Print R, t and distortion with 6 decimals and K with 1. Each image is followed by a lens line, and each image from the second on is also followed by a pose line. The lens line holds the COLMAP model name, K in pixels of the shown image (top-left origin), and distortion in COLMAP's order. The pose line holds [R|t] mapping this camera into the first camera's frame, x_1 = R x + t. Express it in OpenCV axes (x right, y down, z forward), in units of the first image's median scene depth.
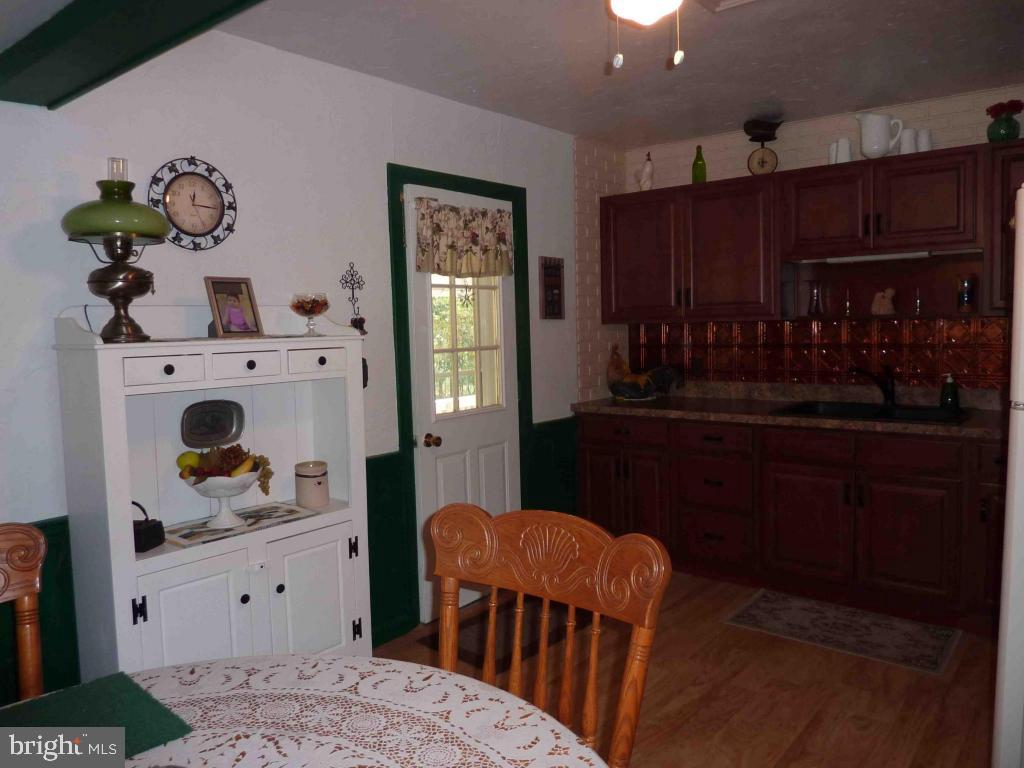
lens RADIAL K [[760.6, 0, 517.9], [0, 760.6, 380.0], [0, 0, 1]] dist [-0.011762, -0.024148]
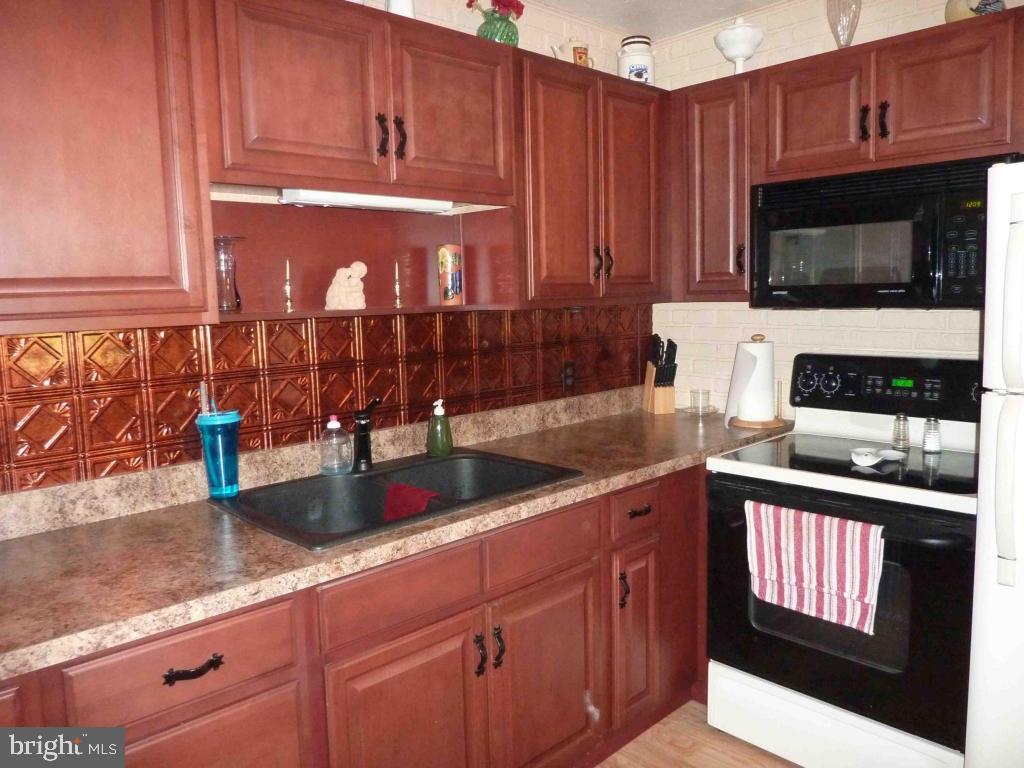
lens RADIAL K [[760.6, 0, 508.2], [0, 760.6, 372.7], [0, 0, 1]] dist [-0.011762, -0.024148]
pose [[0.136619, -0.081780, 0.987242, -0.052099], [0.099764, 0.992656, 0.068422, -0.068562], [-0.985587, 0.089144, 0.143775, 0.830977]]
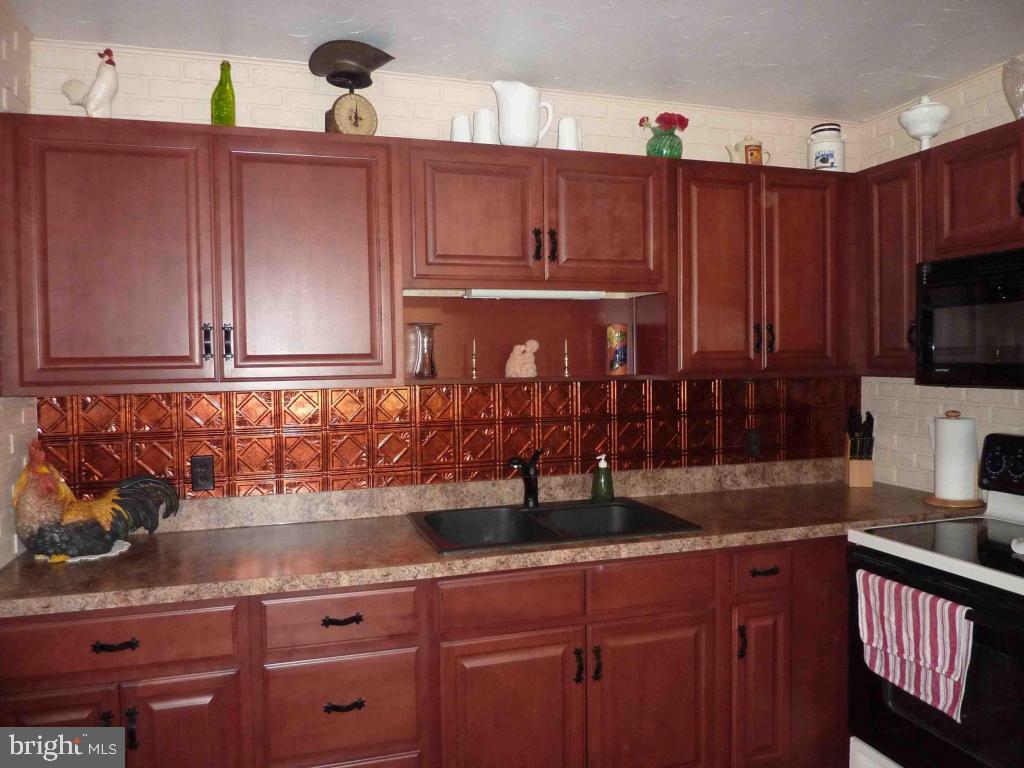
lens RADIAL K [[760.6, 0, 513.0], [0, 760.6, 375.9], [0, 0, 1]] dist [-0.011762, -0.024148]
pose [[0.554692, -0.001753, 0.832054, -0.107178], [0.064046, 0.997121, -0.040597, -0.061190], [-0.829587, 0.075809, 0.553207, 0.636114]]
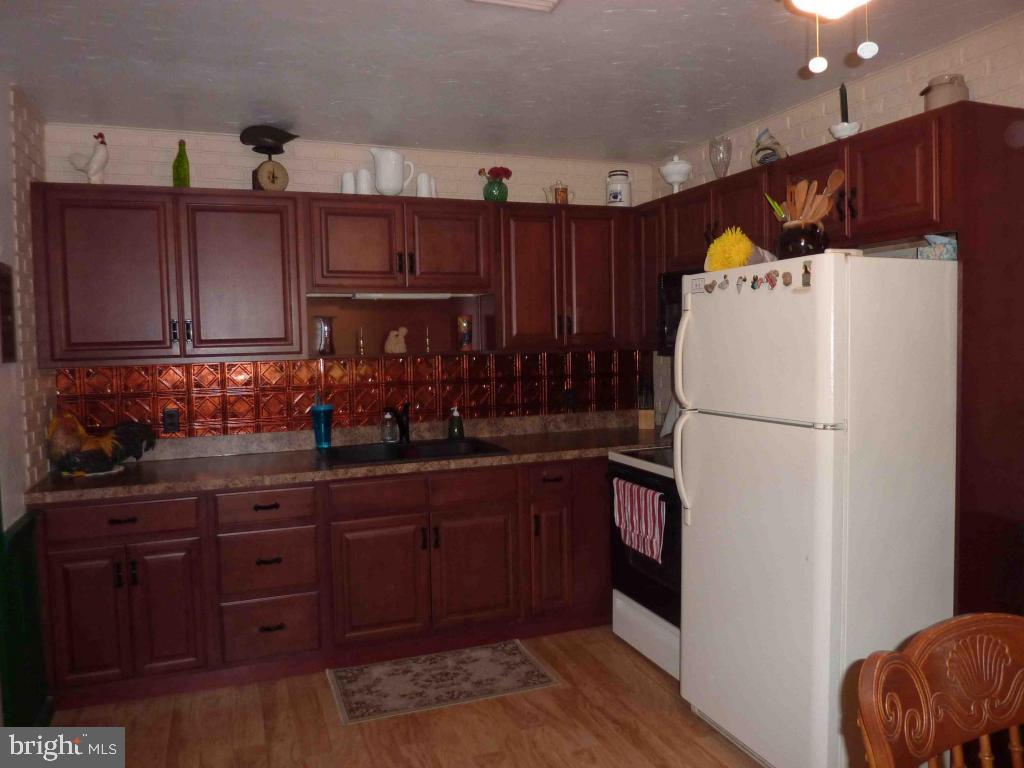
lens RADIAL K [[760.6, 0, 511.3], [0, 760.6, 377.9], [0, 0, 1]] dist [-0.011762, -0.024148]
pose [[0.503576, -0.033666, 0.863295, -0.316954], [0.075002, 0.997172, -0.004863, -0.038254], [-0.860689, 0.067197, 0.504676, 0.374357]]
